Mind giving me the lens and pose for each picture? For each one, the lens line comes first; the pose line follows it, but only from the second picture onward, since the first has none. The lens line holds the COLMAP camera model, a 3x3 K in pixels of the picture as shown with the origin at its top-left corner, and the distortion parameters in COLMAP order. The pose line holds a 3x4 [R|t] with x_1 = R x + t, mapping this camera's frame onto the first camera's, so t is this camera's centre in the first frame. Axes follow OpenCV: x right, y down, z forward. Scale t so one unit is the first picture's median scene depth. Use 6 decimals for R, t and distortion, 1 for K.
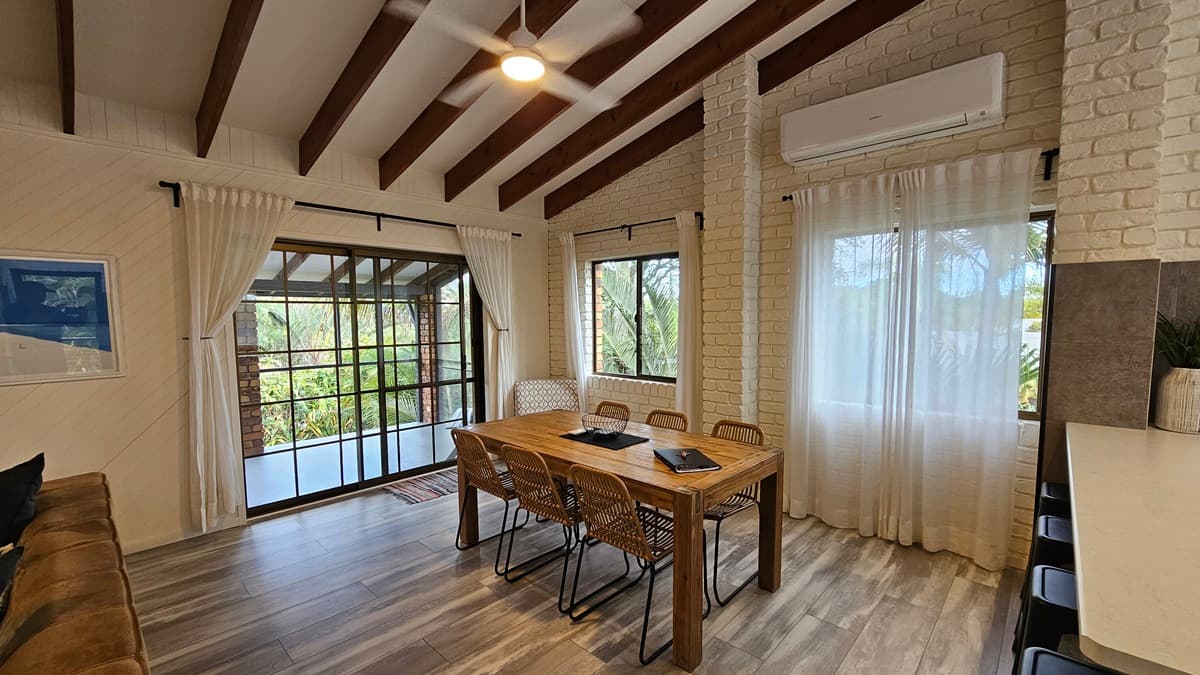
lens RADIAL K [[489.5, 0, 598.3], [0, 489.5, 353.3], [0, 0, 1]] dist [0.002198, -0.002379]
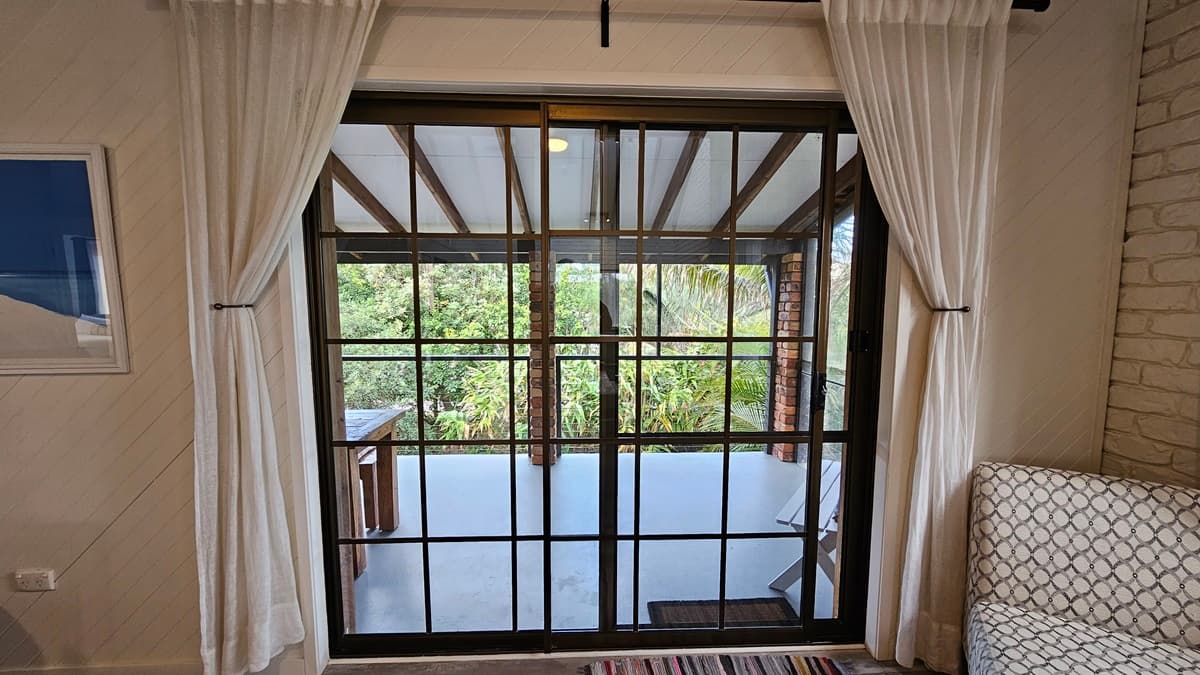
lens RADIAL K [[489.5, 0, 597.1], [0, 489.5, 351.4], [0, 0, 1]] dist [0.002198, -0.002379]
pose [[0.713368, 0.078306, -0.696401, -0.208856], [-0.060589, 0.996908, 0.050031, -0.032766], [0.698166, 0.006503, 0.715906, 0.940794]]
